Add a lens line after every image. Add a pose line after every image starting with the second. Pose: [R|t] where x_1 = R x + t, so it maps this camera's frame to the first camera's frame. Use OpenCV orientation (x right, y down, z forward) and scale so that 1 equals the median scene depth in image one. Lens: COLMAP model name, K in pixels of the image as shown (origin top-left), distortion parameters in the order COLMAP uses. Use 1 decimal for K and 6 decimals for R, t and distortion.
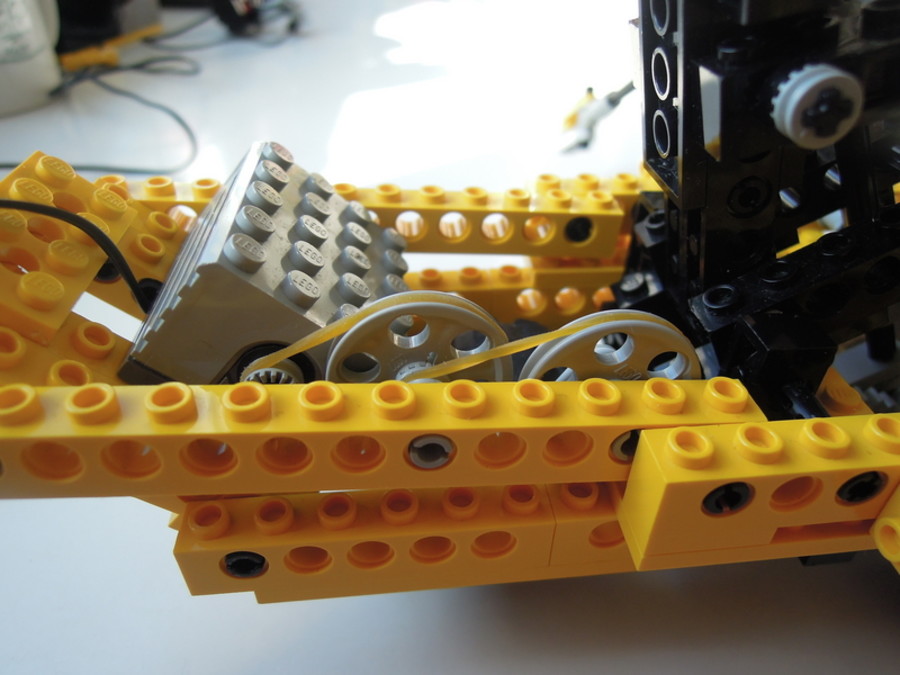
lens RADIAL K [[617.5, 0, 450.0], [0, 617.5, 337.5], [0, 0, 1]] dist [-0.029207, -0.001124]
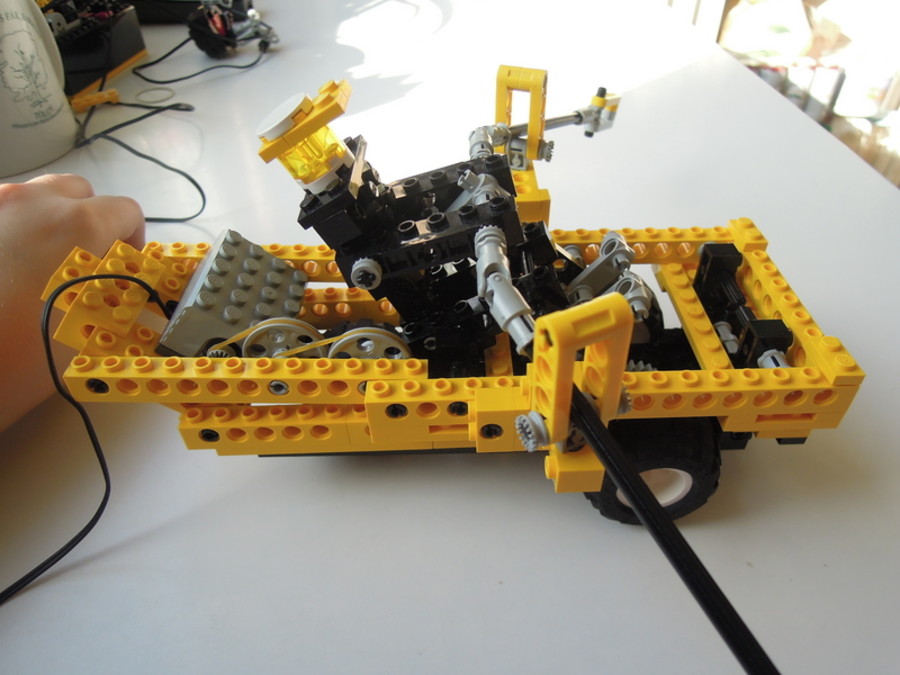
lens RADIAL K [[634.9, 0, 450.0], [0, 634.9, 337.5], [0, 0, 1]] dist [-0.002099, -0.000609]
pose [[0.994937, 0.019318, -0.098630, 0.807154], [-0.012438, 0.997477, 0.069899, -0.174492], [0.099732, -0.068319, 0.992666, -1.269220]]
